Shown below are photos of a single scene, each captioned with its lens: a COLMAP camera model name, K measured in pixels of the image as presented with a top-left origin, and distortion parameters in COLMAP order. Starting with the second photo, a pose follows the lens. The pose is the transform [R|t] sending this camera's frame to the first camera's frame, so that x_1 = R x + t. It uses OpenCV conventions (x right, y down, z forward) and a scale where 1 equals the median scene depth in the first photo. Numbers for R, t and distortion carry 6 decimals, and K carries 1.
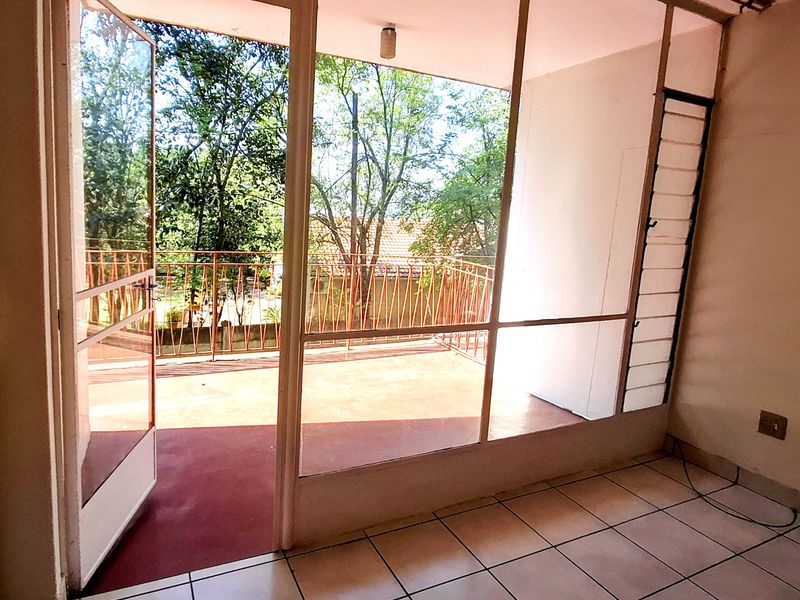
lens RADIAL K [[495.9, 0, 400.0], [0, 495.9, 300.0], [0, 0, 1]] dist [0.098643, 0.000520]
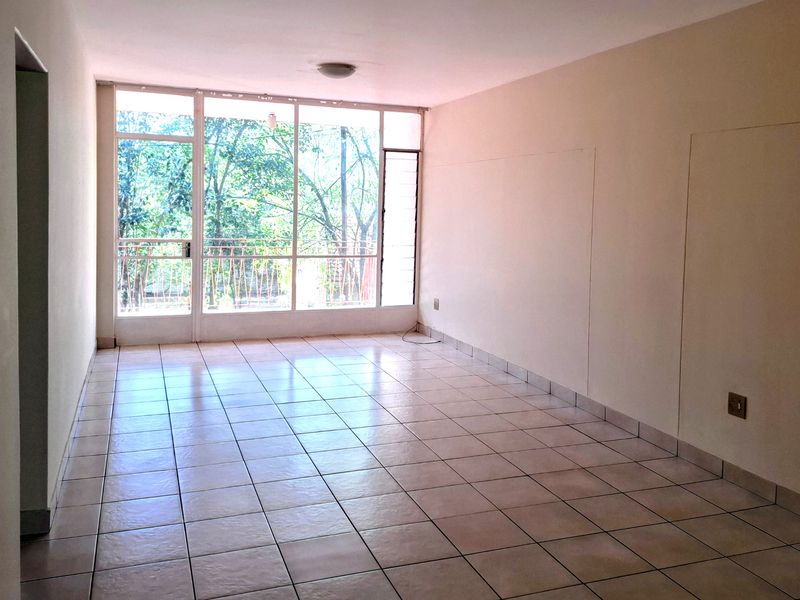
lens RADIAL K [[724.8, 0, 400.0], [0, 724.8, 300.0], [0, 0, 1]] dist [0.002638, 0.000539]
pose [[0.992091, -0.021149, -0.123728, 0.804432], [0.015094, 0.998652, -0.049670, 0.315669], [0.124611, 0.047409, 0.991072, -1.664471]]
